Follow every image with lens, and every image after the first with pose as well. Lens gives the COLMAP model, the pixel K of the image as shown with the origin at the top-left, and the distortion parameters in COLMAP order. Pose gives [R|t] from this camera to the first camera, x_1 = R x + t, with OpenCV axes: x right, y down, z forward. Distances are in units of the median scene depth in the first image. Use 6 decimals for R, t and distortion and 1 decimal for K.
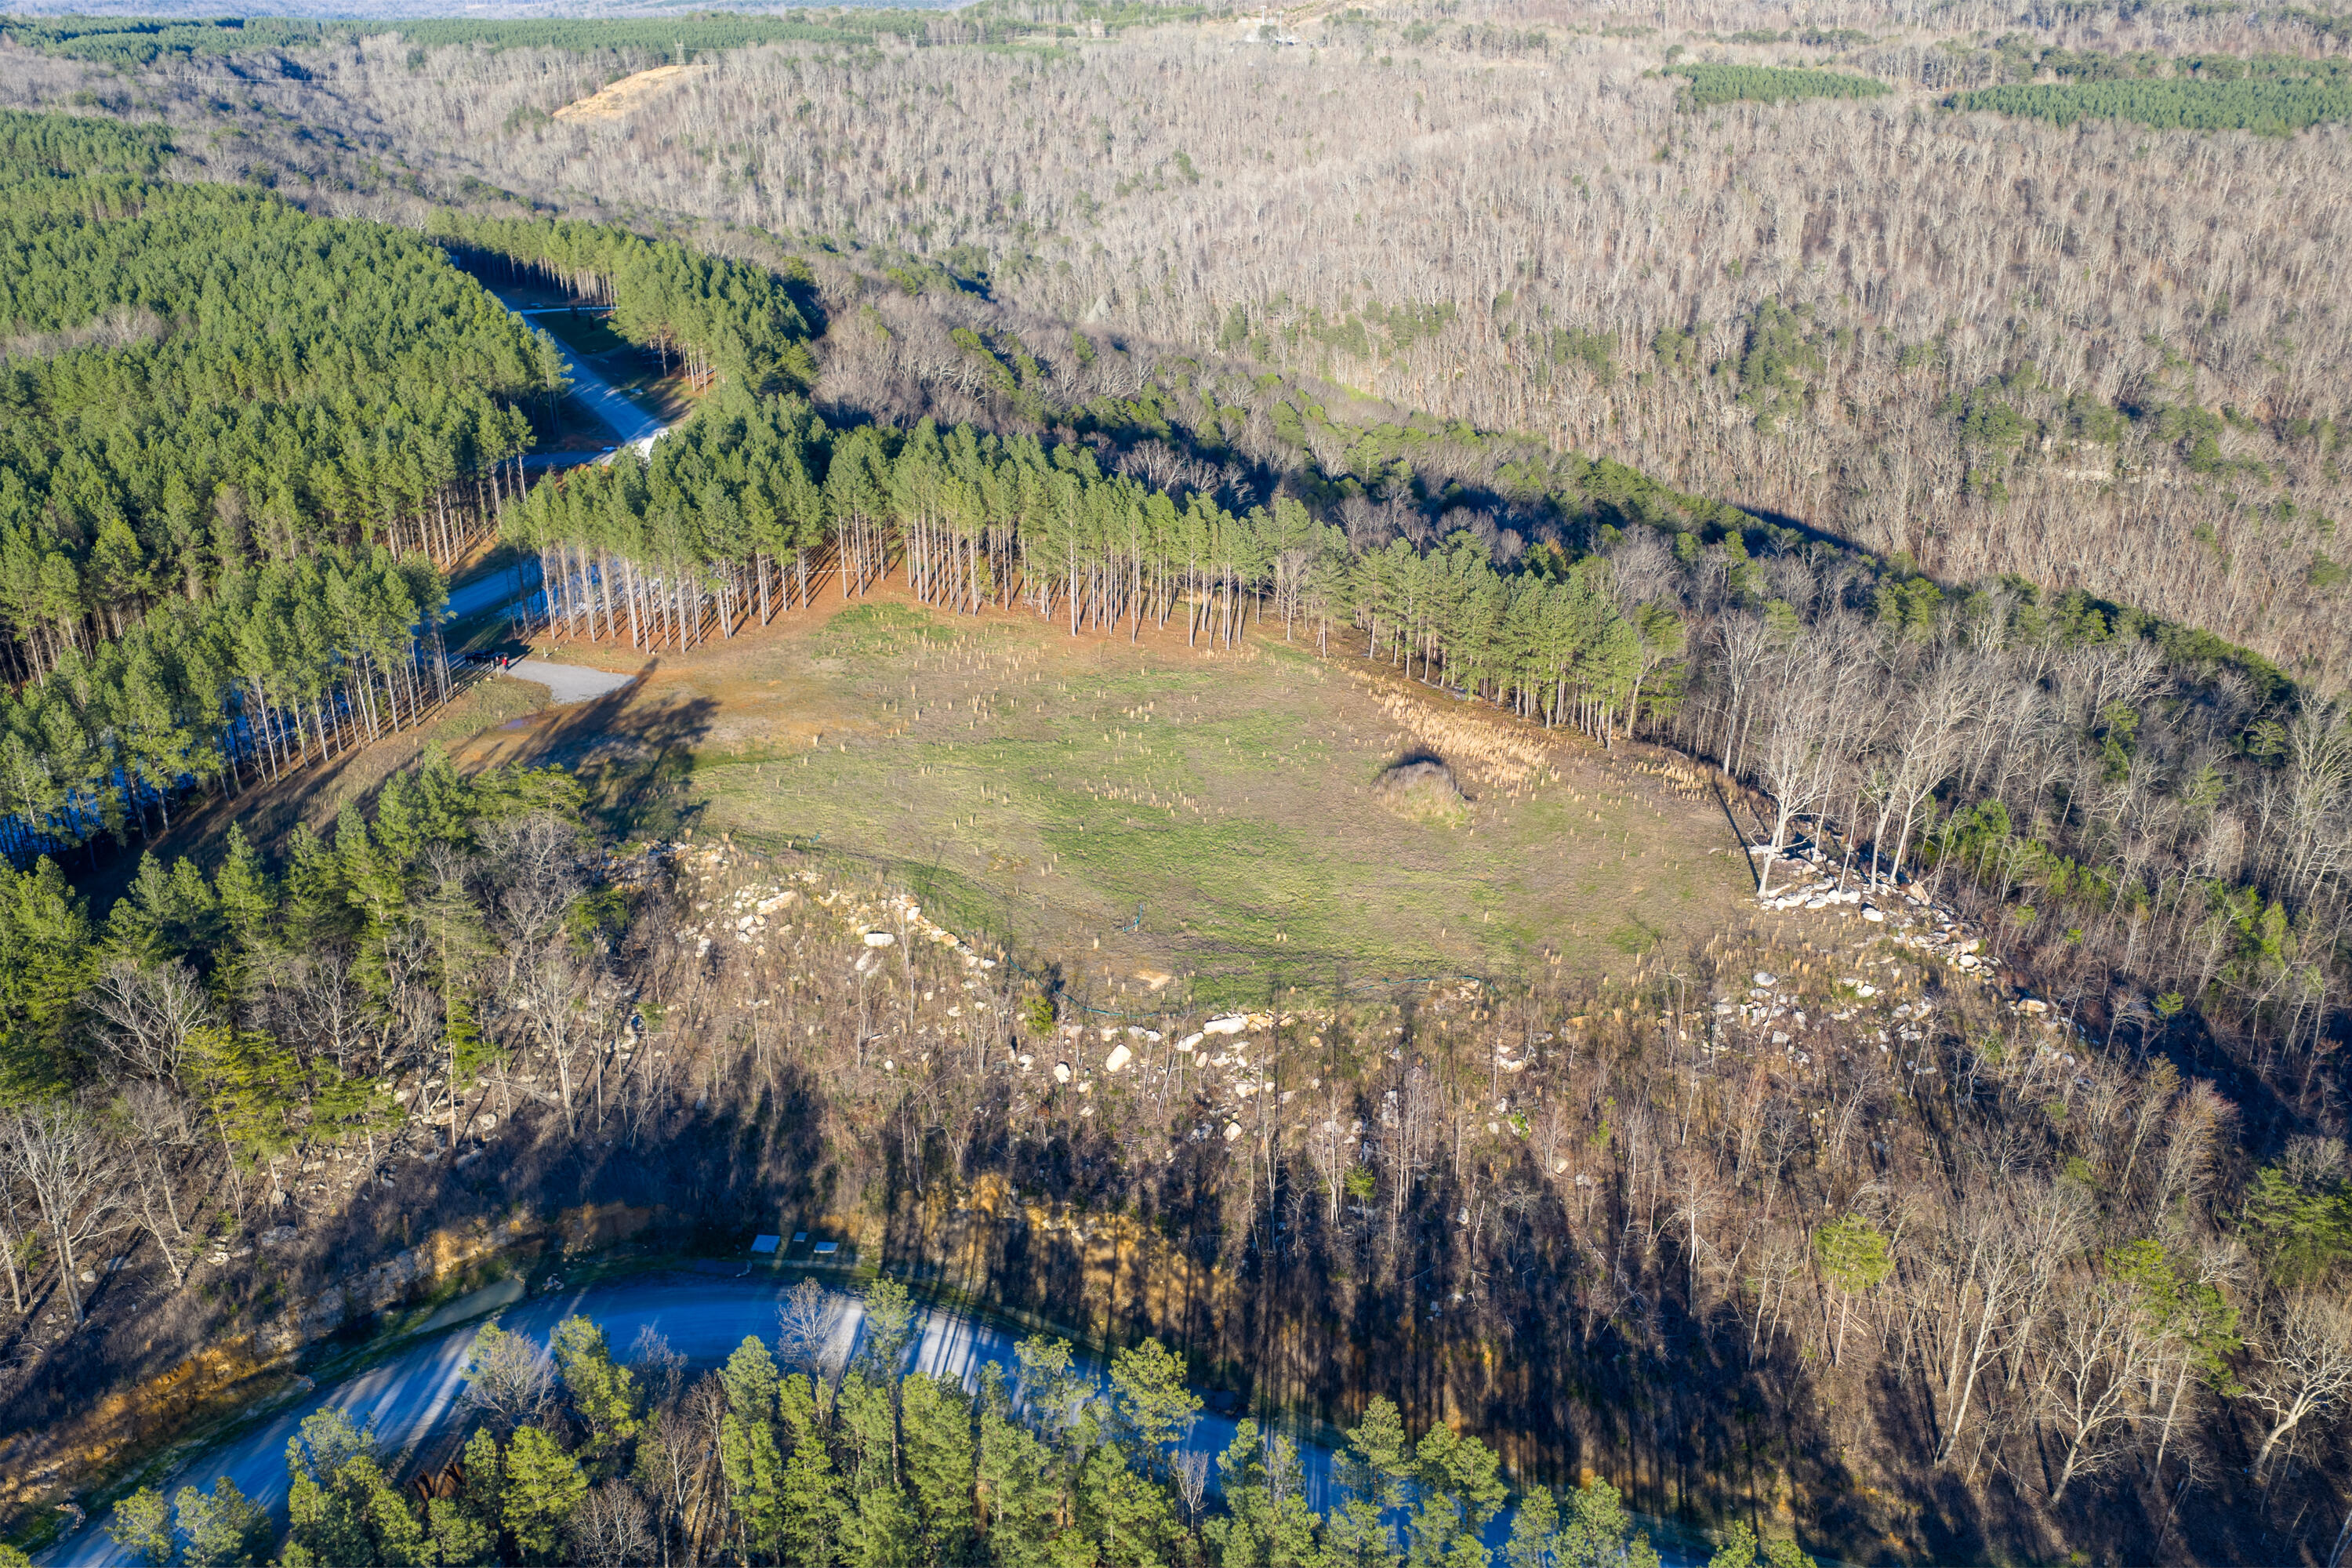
lens RADIAL K [[1973.0, 0, 1178.8], [0, 1973.0, 770.7], [0, 0, 1]] dist [0.004808, -0.012016]
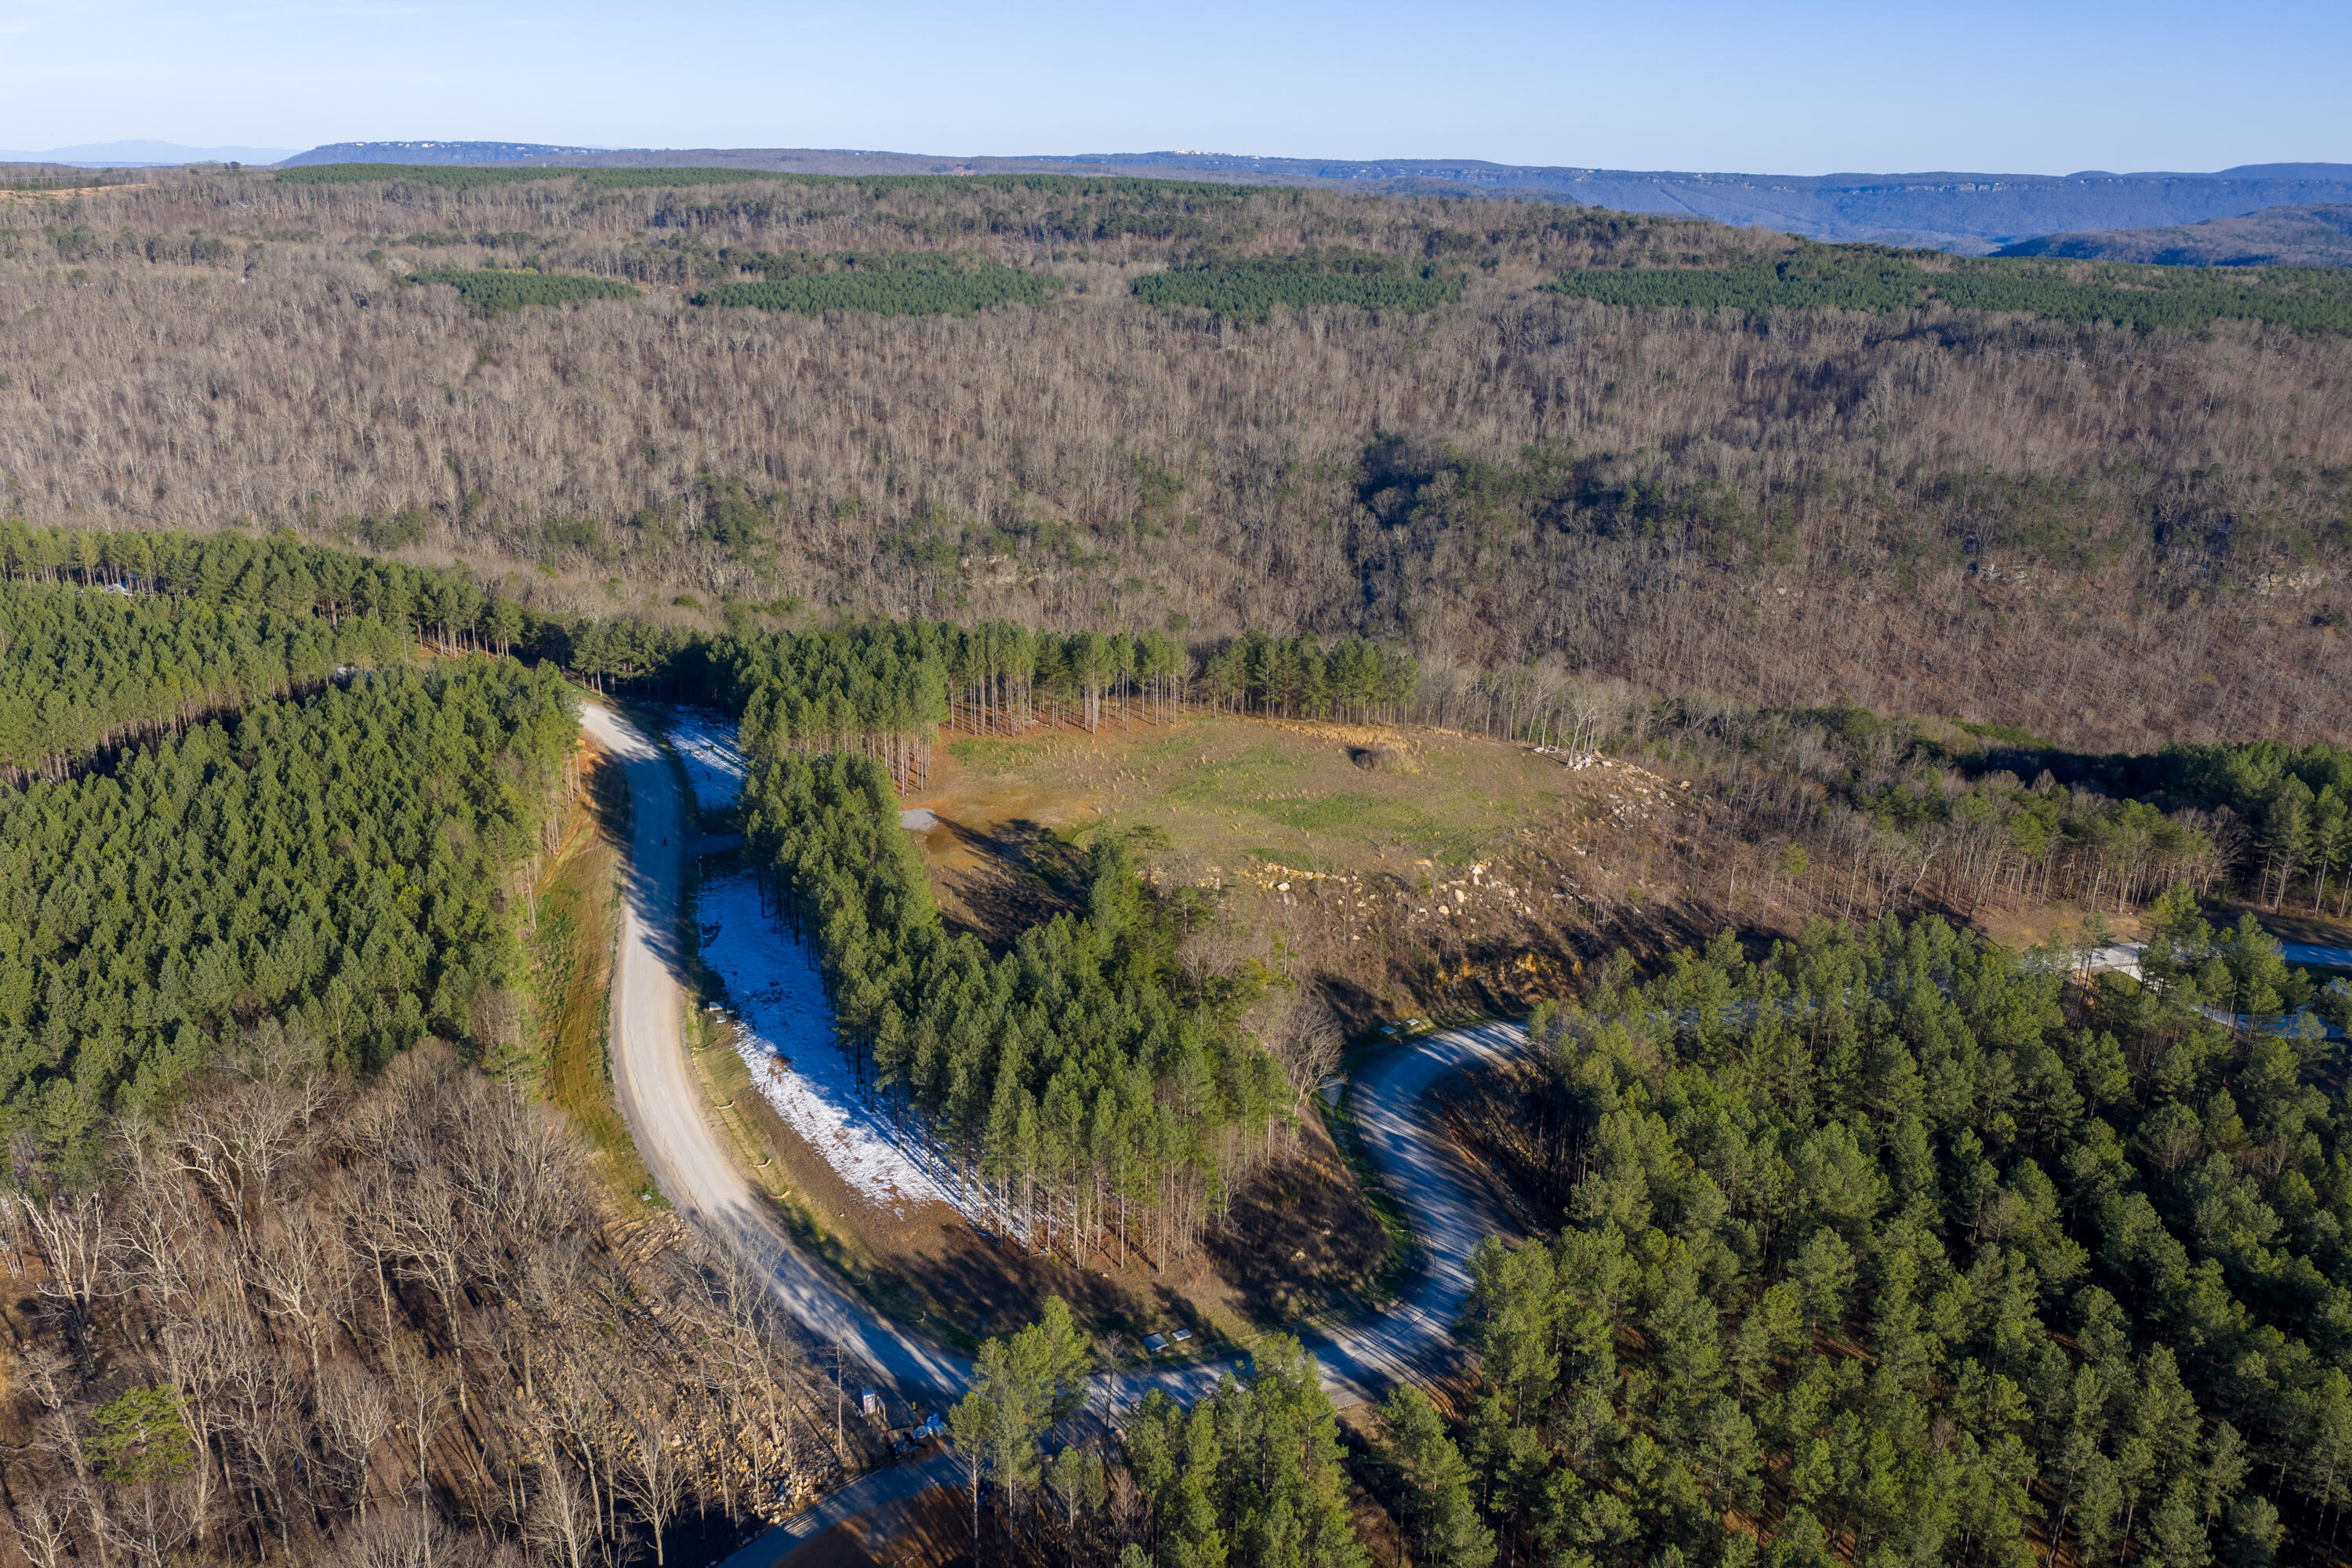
lens RADIAL K [[1973.0, 0, 1183.1], [0, 1973.0, 789.7], [0, 0, 1]] dist [0.004808, -0.012016]
pose [[0.732092, -0.203502, 0.650099, -0.307817], [0.246585, 0.968784, 0.025575, -0.014653], [-0.635010, 0.141581, 0.759419, -0.062222]]
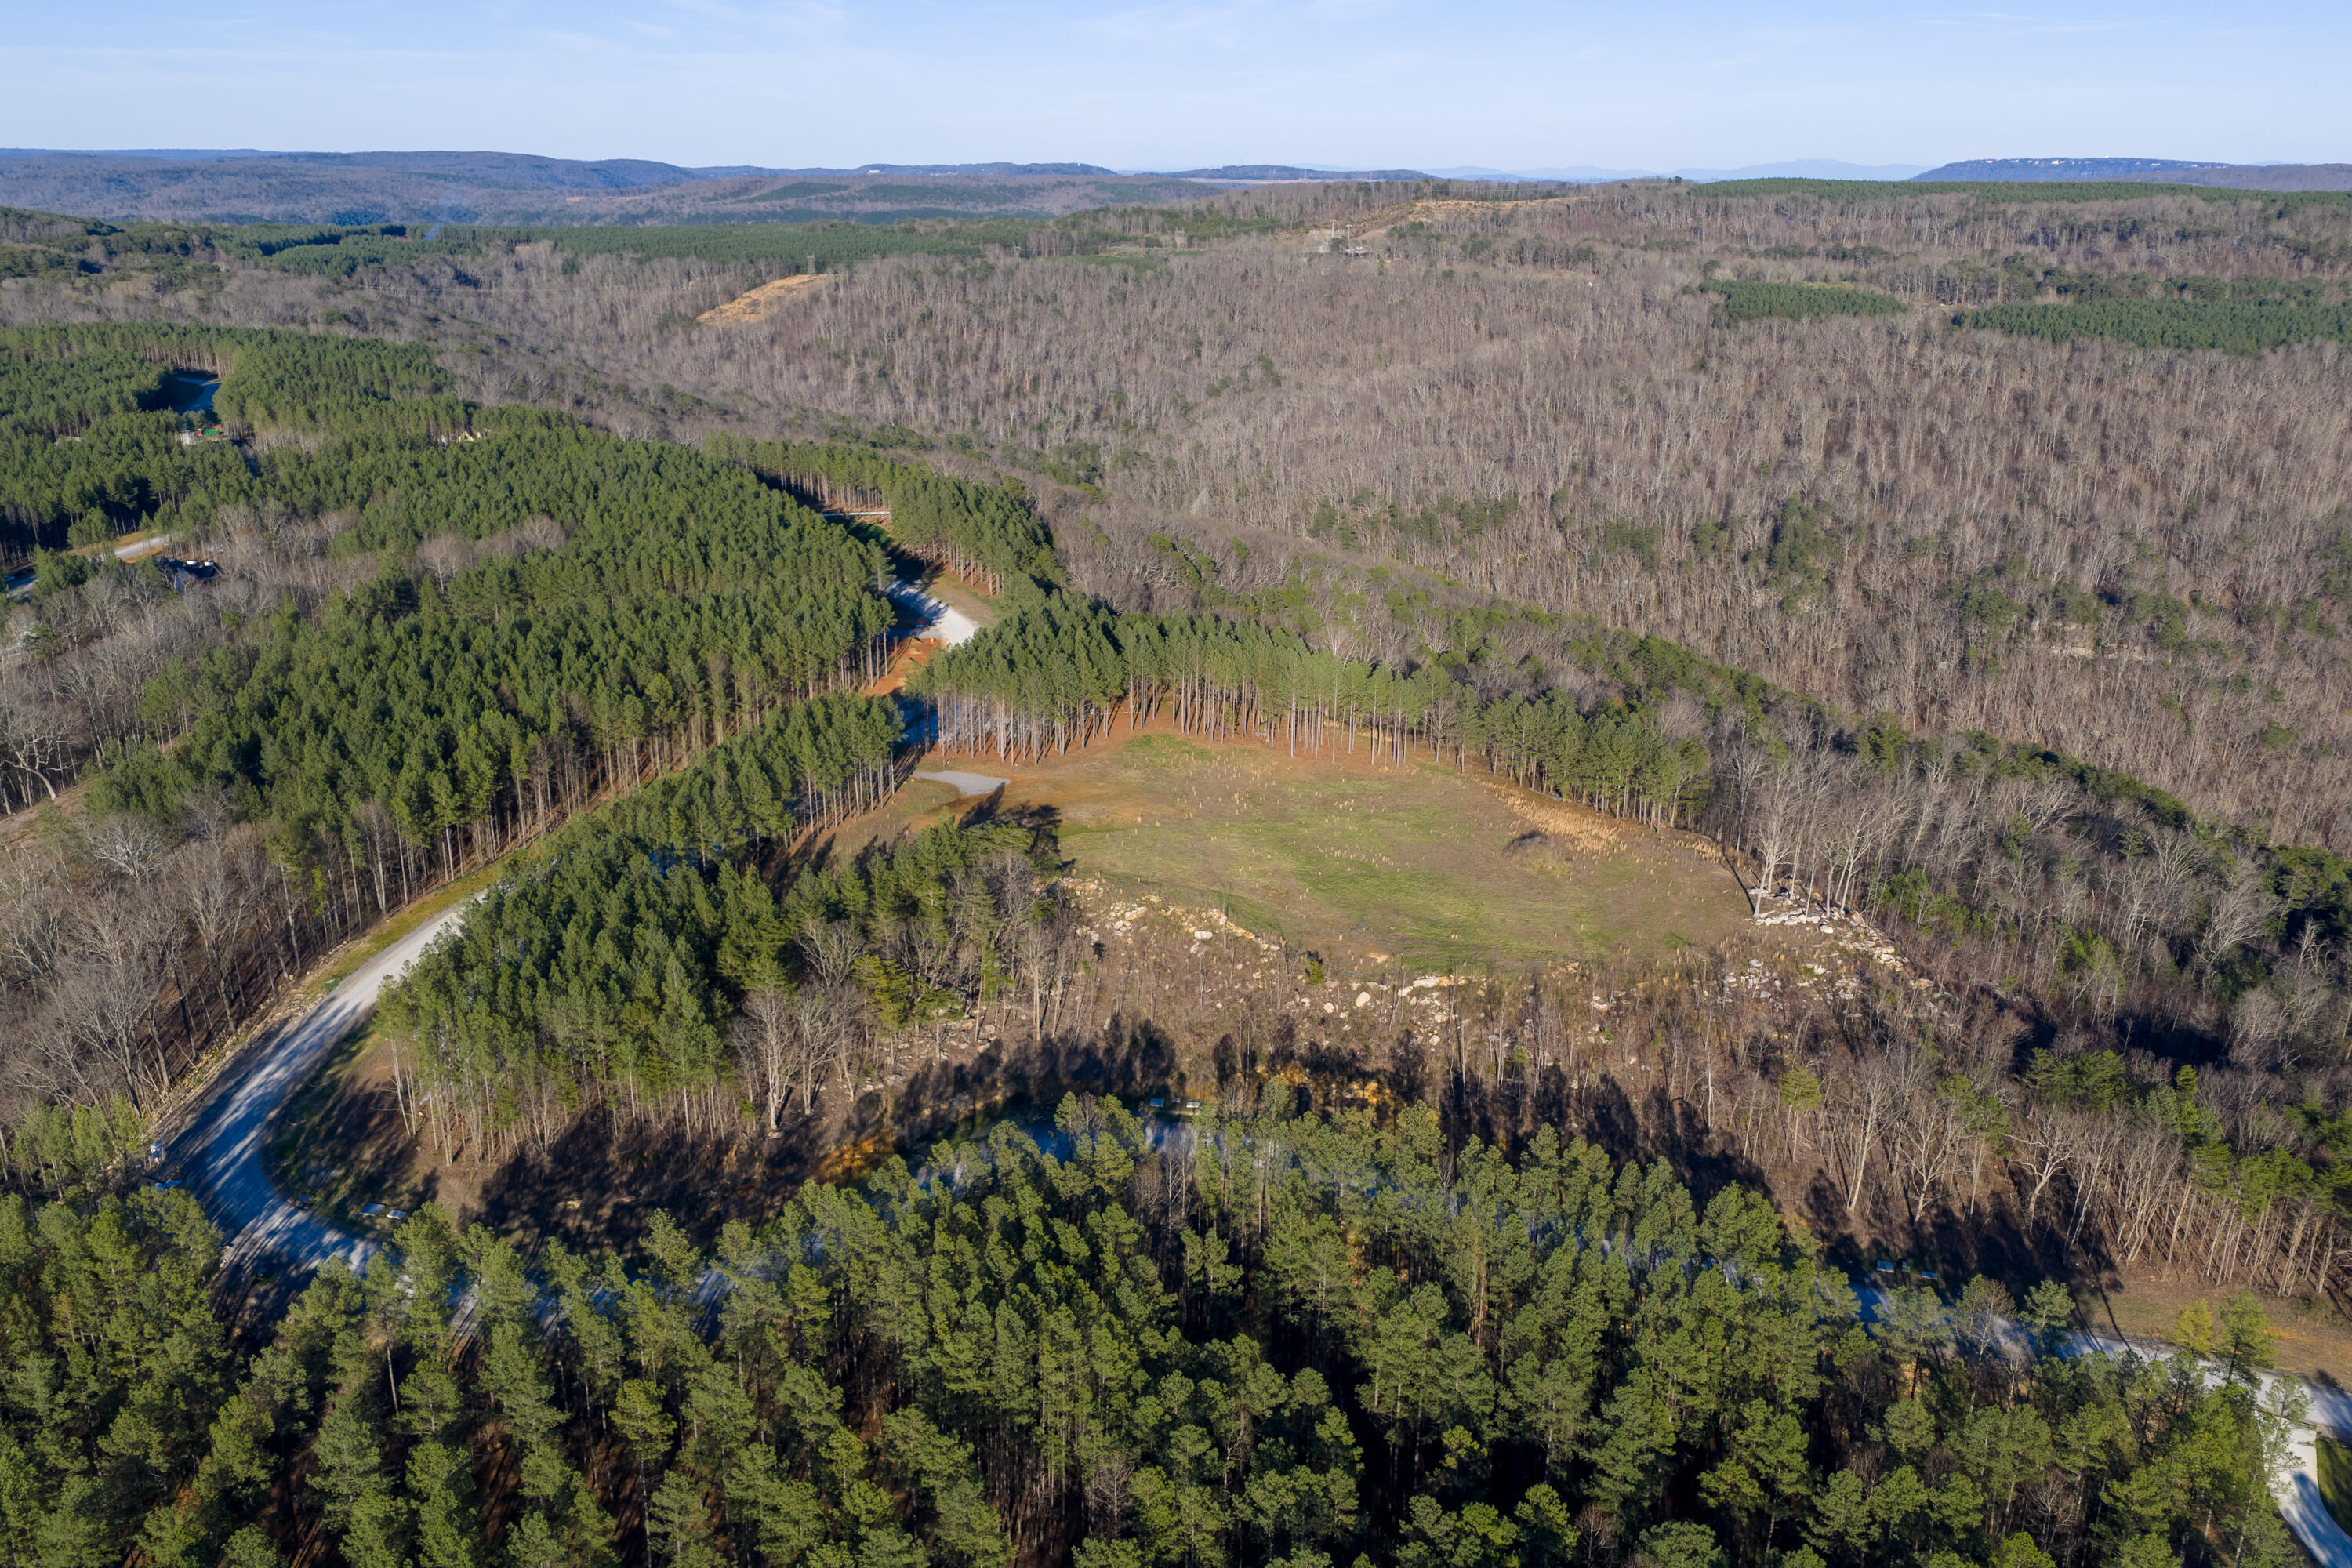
lens RADIAL K [[1973.0, 0, 1173.0], [0, 1973.0, 790.0], [0, 0, 1]] dist [0.004808, -0.012016]
pose [[0.999643, 0.009999, -0.024765, -0.032247], [-0.011805, 0.997197, -0.073886, 0.020256], [0.023956, 0.074152, 0.996959, -0.143772]]
